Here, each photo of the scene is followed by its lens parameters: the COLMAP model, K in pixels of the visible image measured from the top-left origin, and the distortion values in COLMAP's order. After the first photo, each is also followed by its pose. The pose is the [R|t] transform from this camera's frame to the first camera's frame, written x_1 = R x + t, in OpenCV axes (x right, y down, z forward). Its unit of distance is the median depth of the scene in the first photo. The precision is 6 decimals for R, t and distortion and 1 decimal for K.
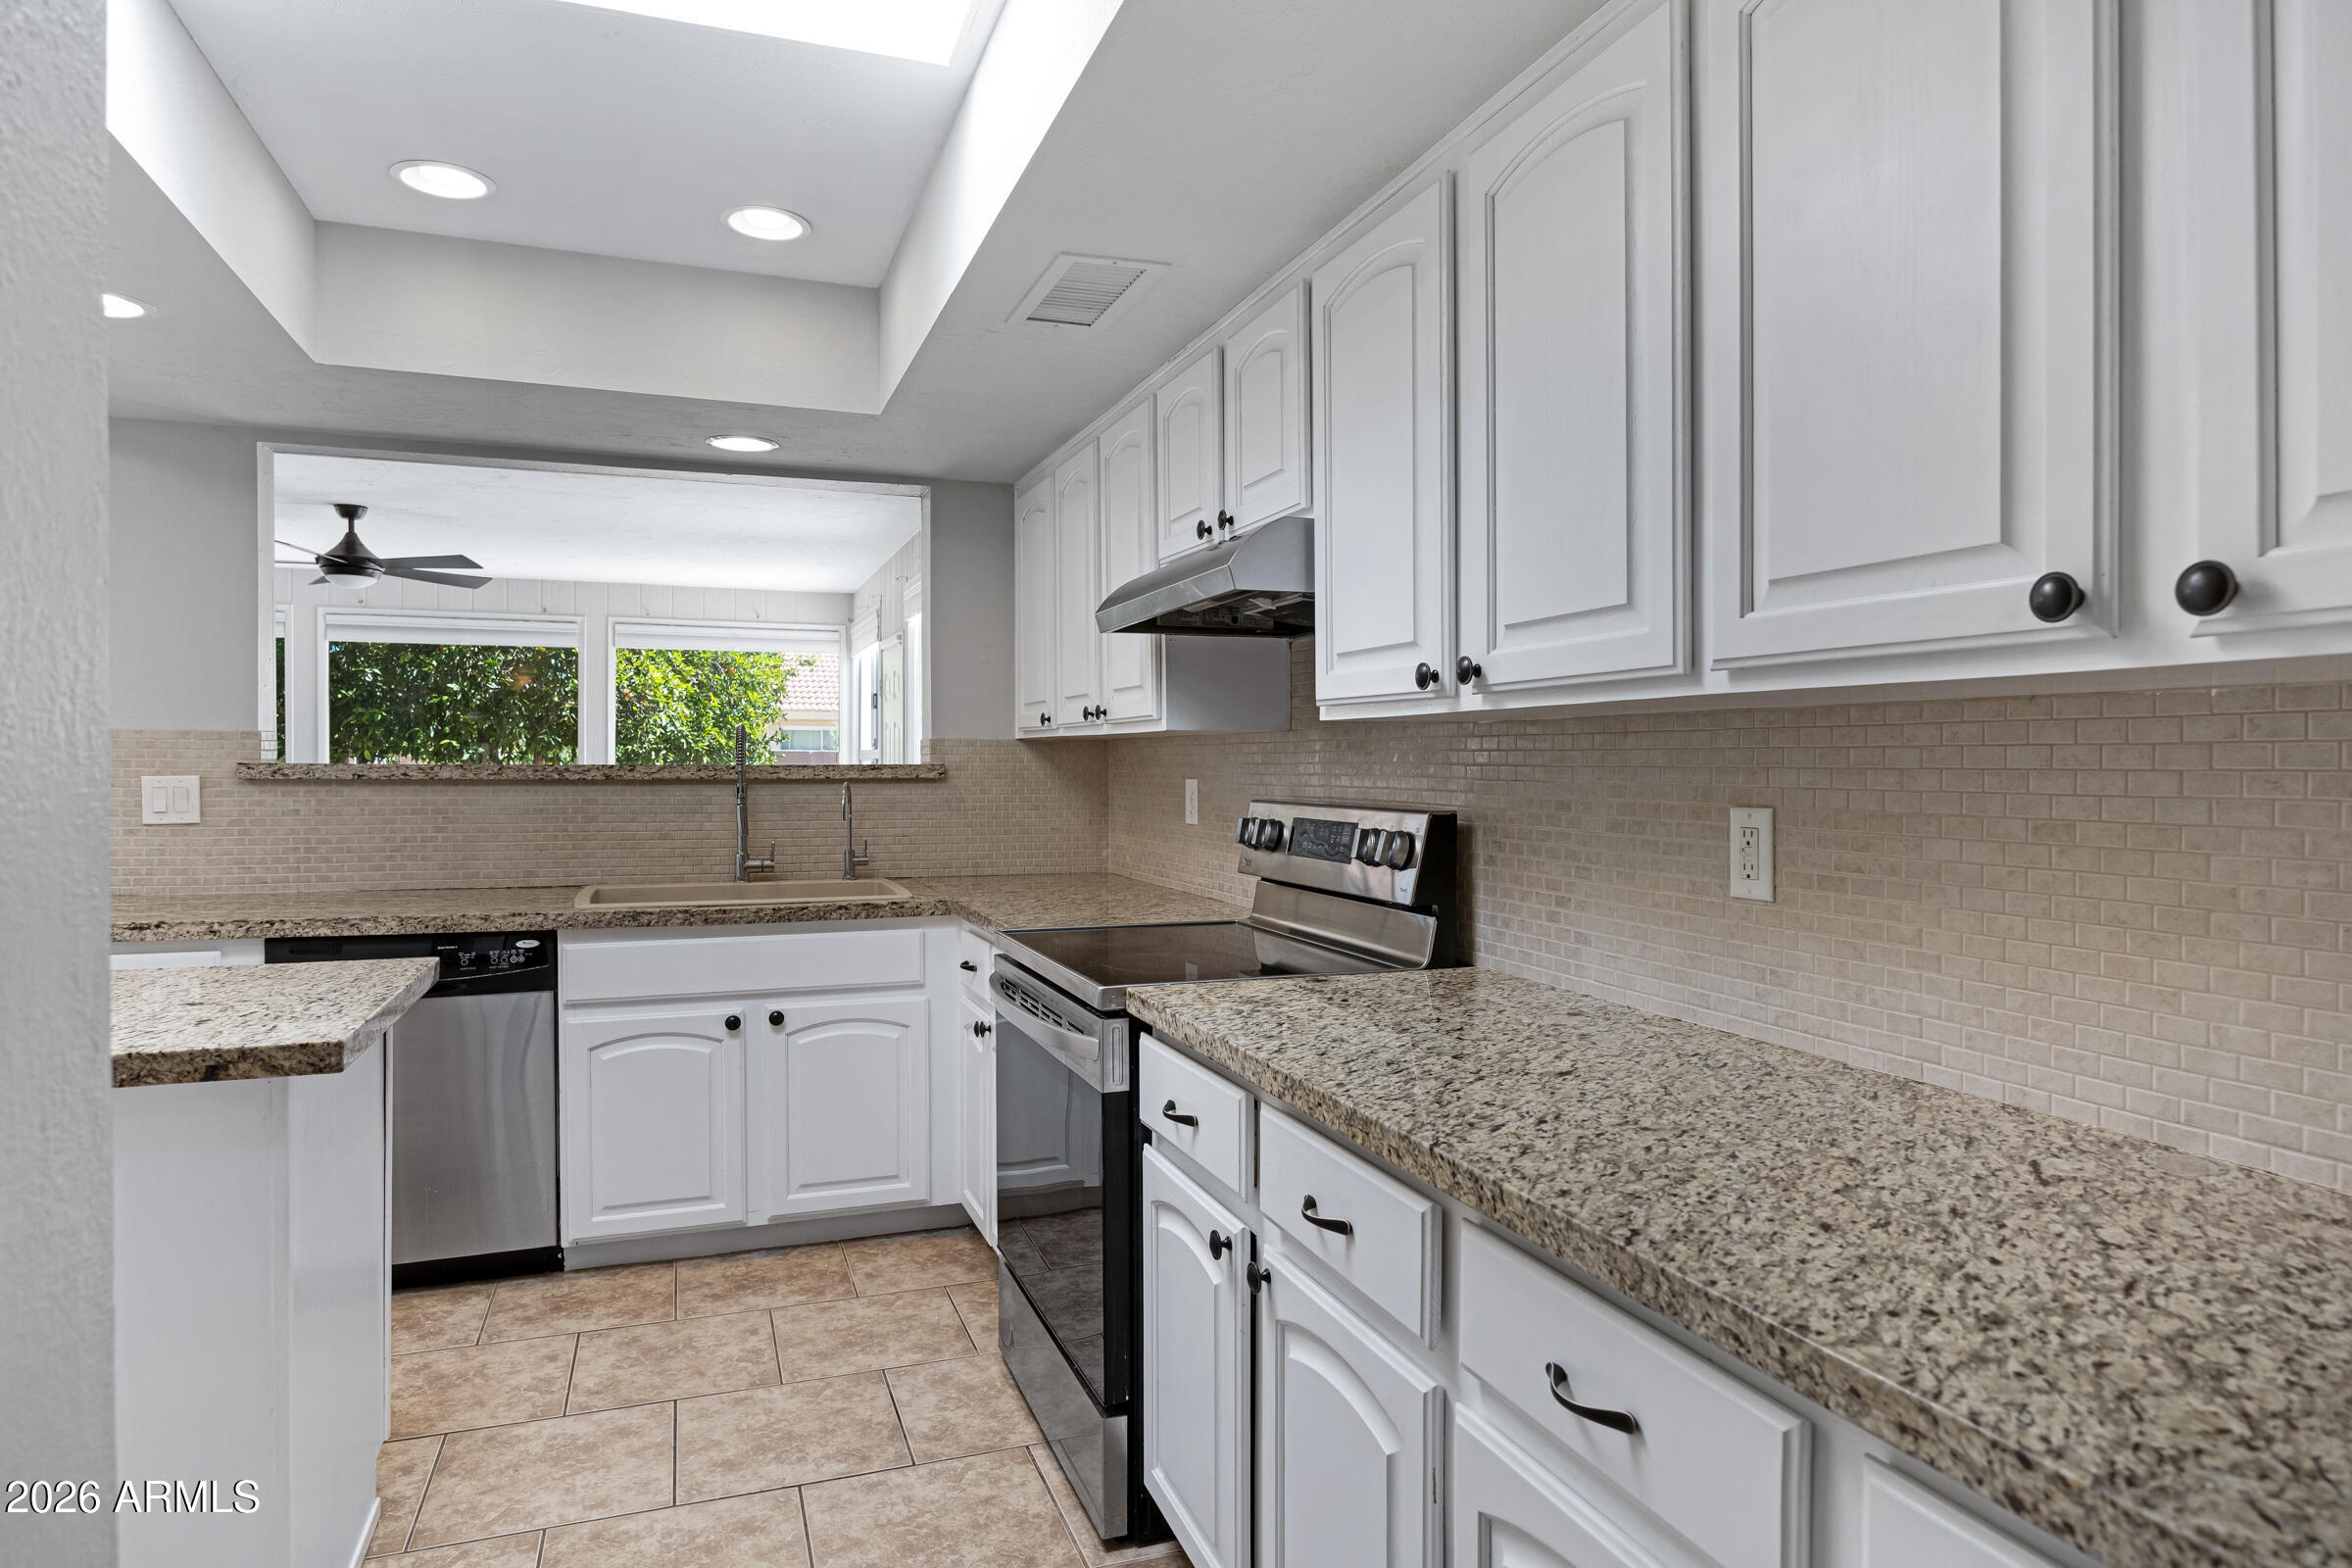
lens RADIAL K [[1345.2, 0, 1175.9], [0, 1345.2, 780.4], [0, 0, 1]] dist [-0.002599, 0.001863]
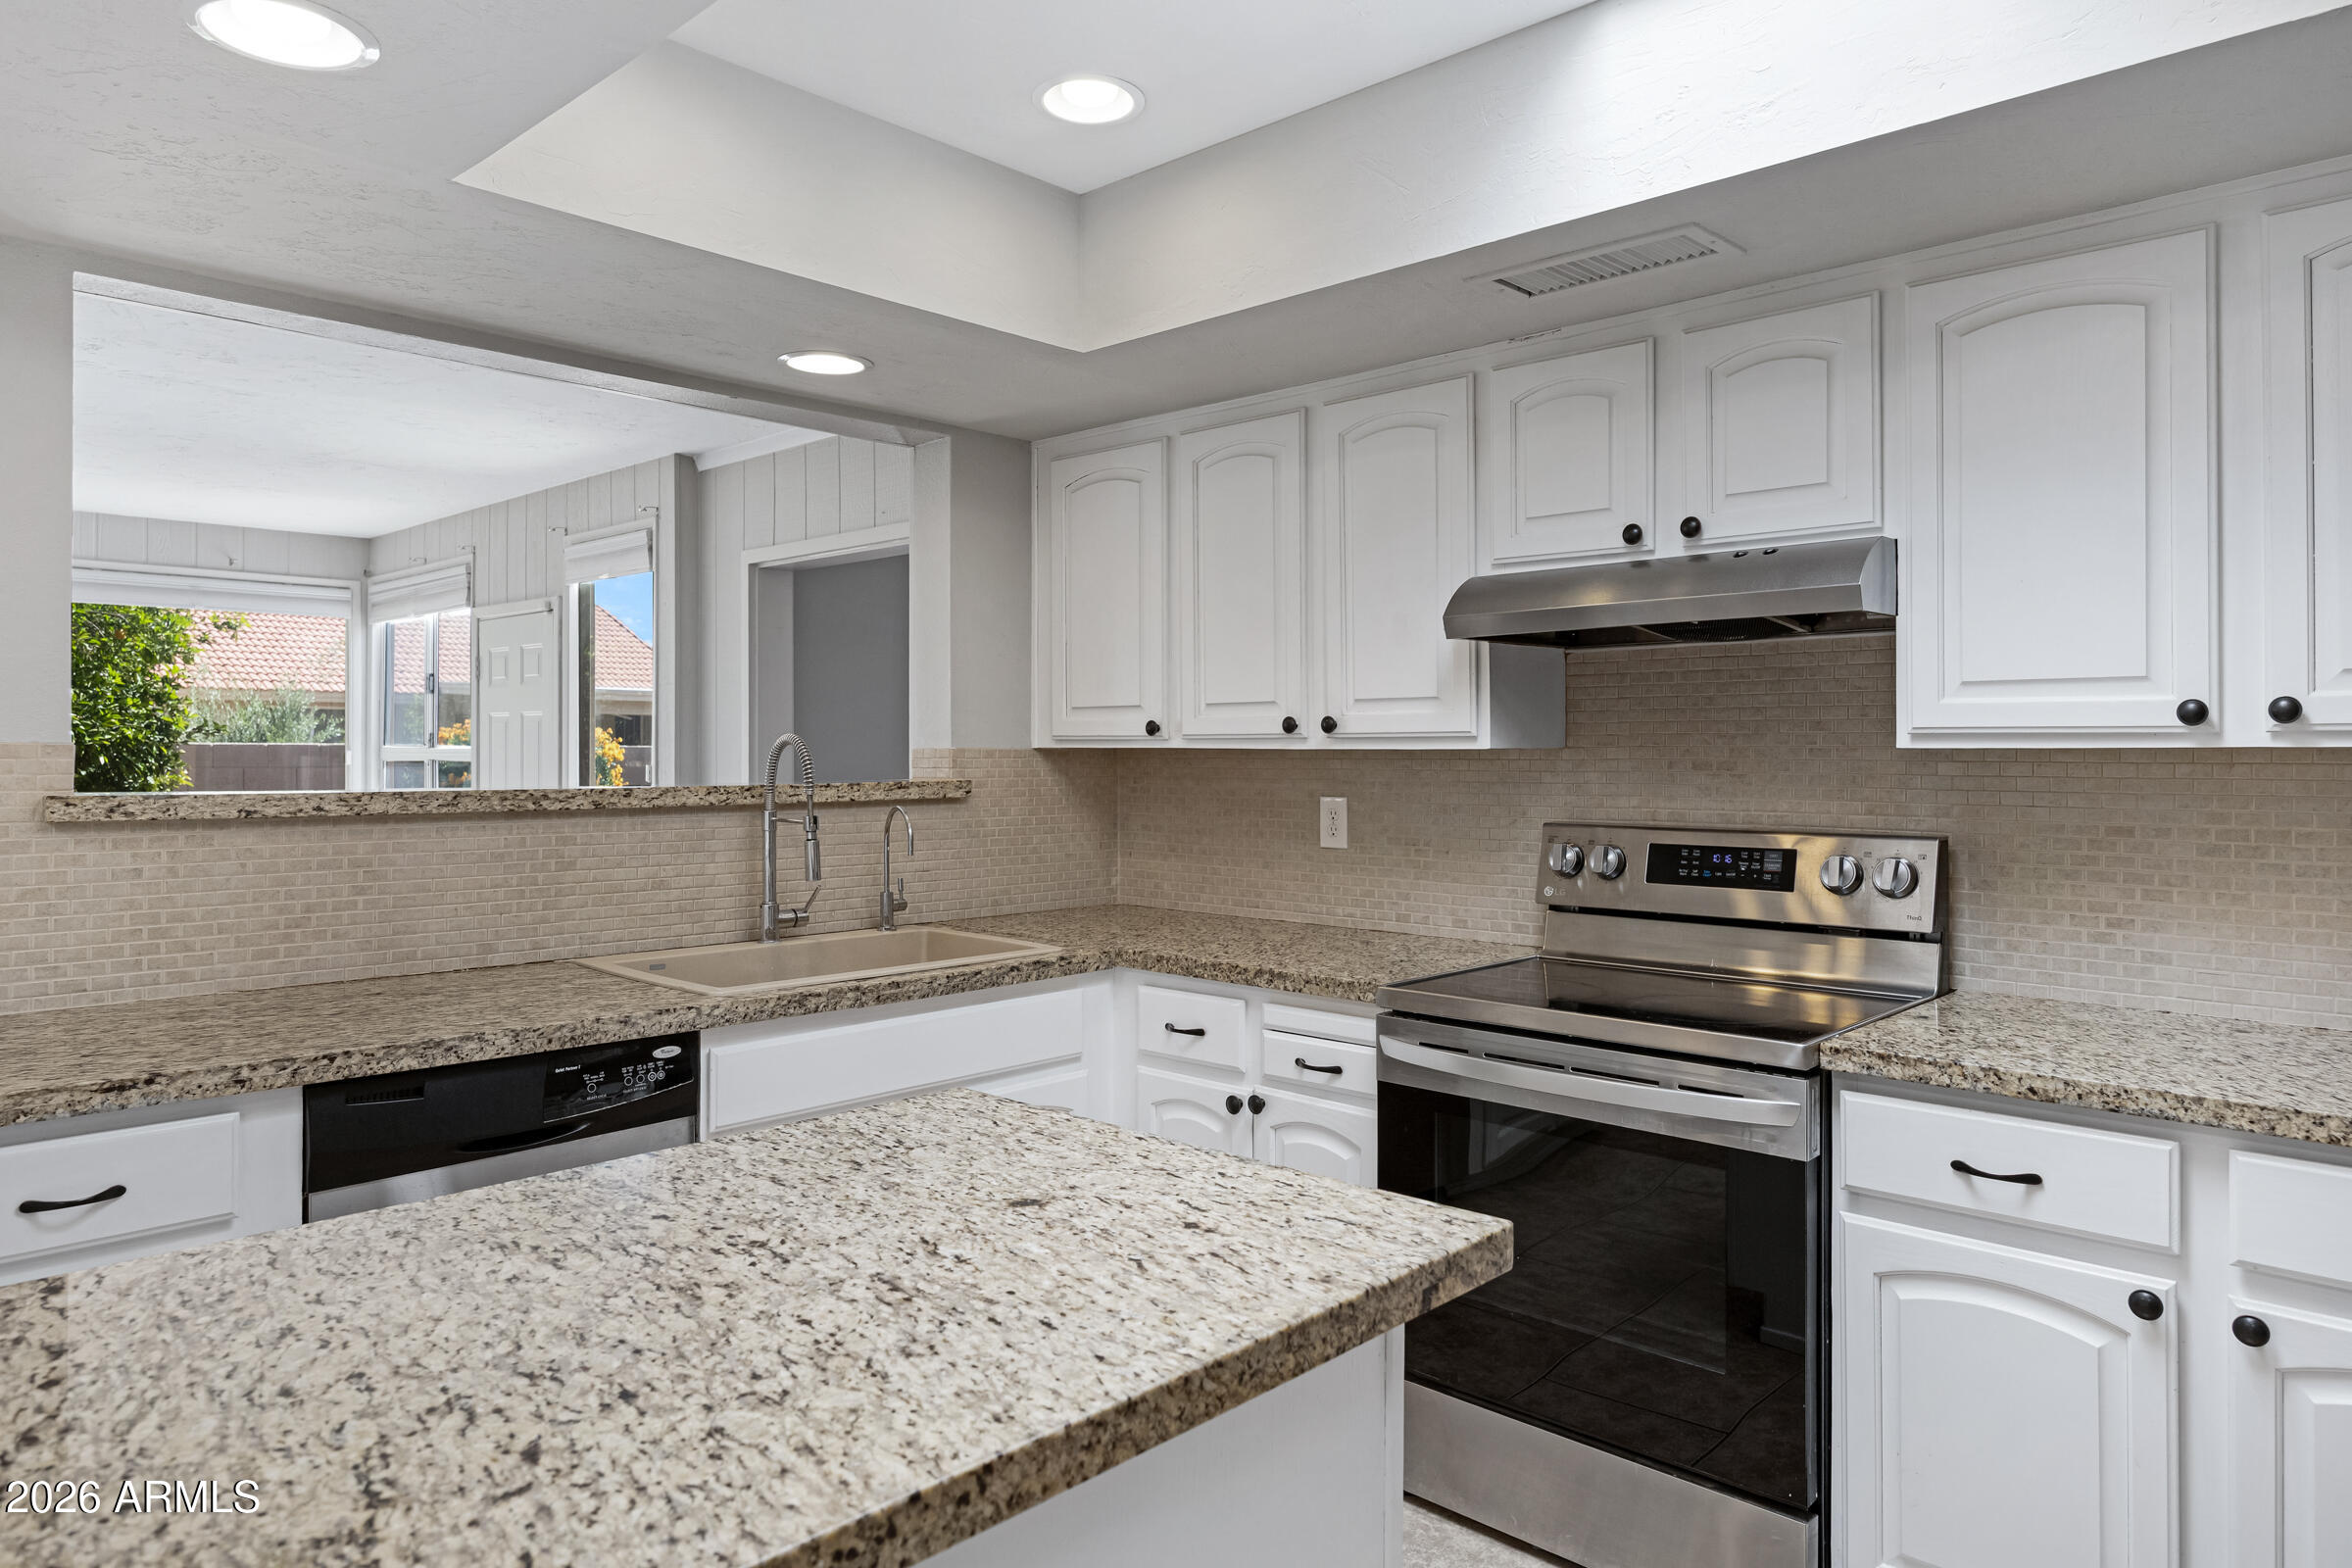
lens RADIAL K [[1462.5, 0, 1177.9], [0, 1462.5, 756.2], [0, 0, 1]] dist [-0.004564, 0.001394]
pose [[0.896933, -0.003114, 0.442156, -0.537560], [0.007356, 0.999942, -0.007879, -0.022178], [-0.442106, 0.010319, 0.896904, 0.188206]]
